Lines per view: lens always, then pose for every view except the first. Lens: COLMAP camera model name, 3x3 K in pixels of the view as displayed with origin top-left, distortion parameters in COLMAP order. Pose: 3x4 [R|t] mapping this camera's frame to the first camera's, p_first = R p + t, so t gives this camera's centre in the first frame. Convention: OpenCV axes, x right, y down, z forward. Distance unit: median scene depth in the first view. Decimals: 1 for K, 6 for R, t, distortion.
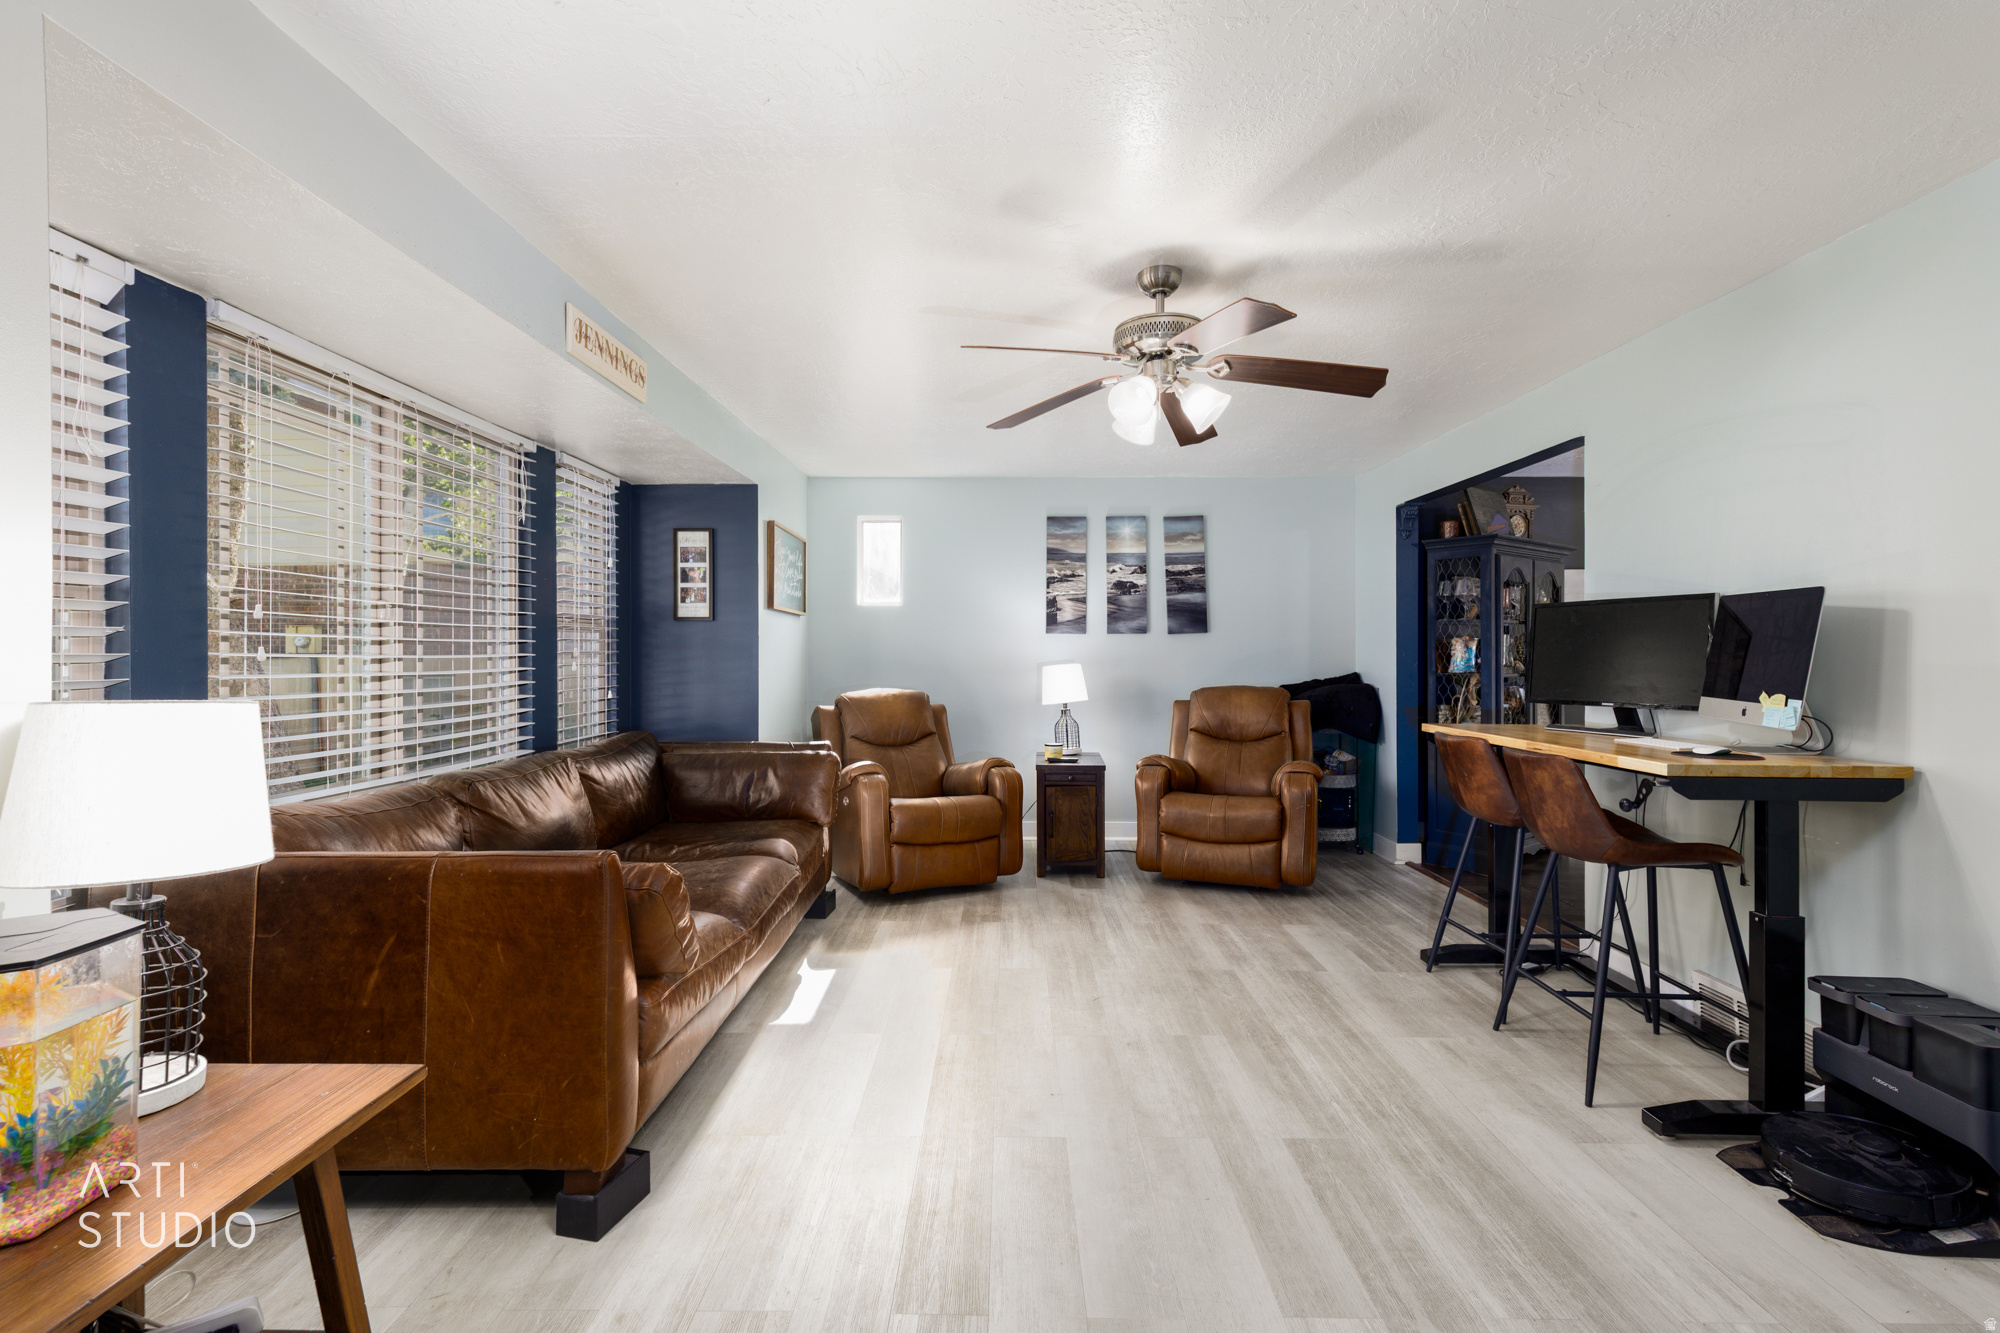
lens RADIAL K [[896.1, 0, 1006.6], [0, 896.1, 653.6], [0, 0, 1]] dist [0.002971, -0.000107]
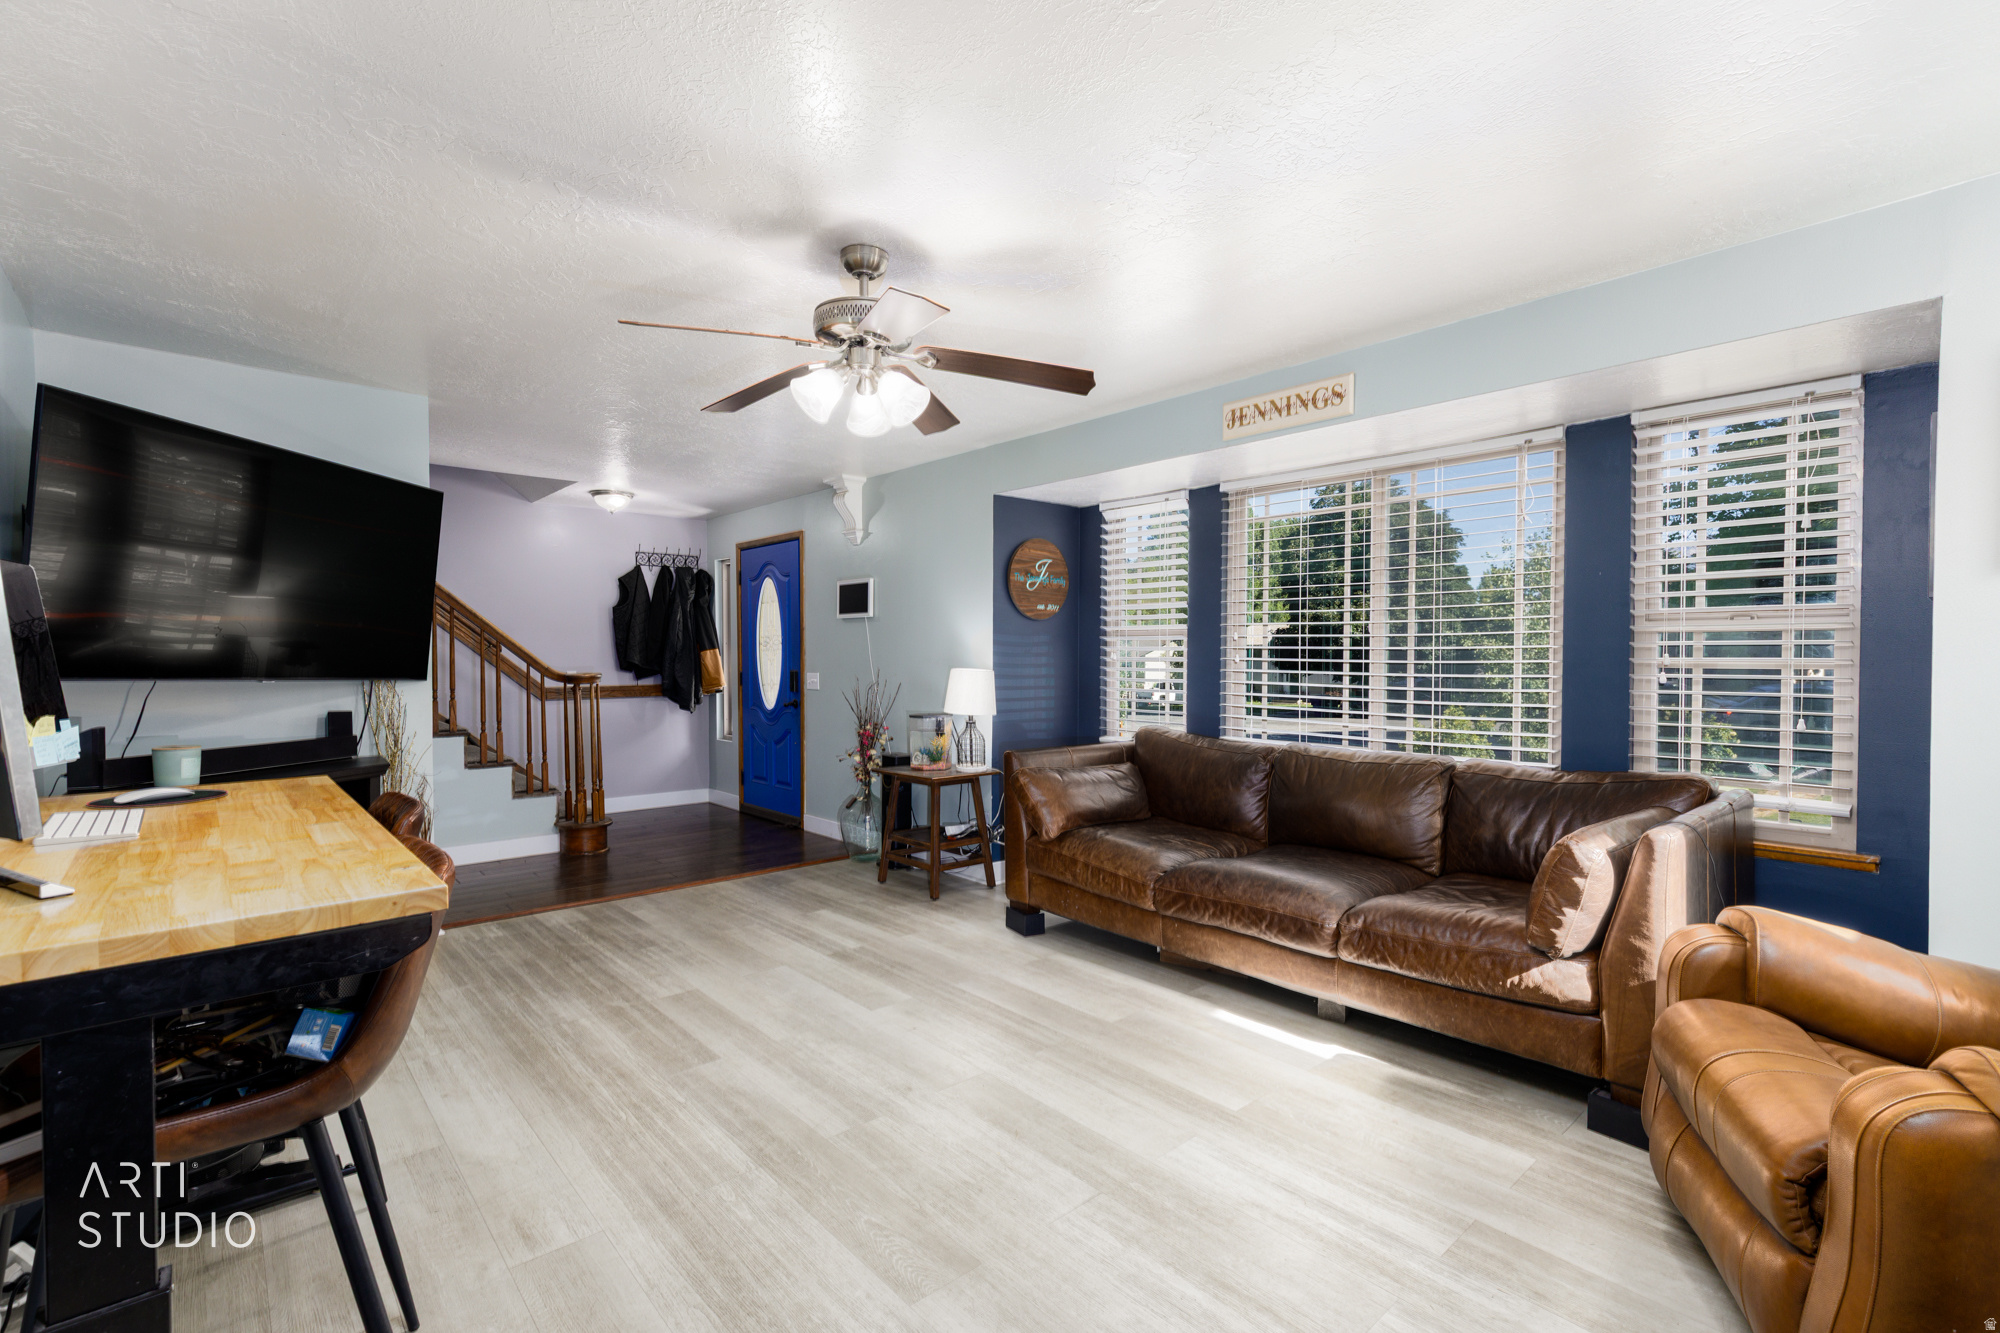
lens RADIAL K [[896.1, 0, 1006.4], [0, 896.1, 669.3], [0, 0, 1]] dist [0.002971, -0.000107]
pose [[-0.736646, 0.015565, -0.676099, 0.708798], [-0.000776, 0.999715, 0.023860, -0.015415], [0.676278, 0.018101, -0.736424, 1.818691]]
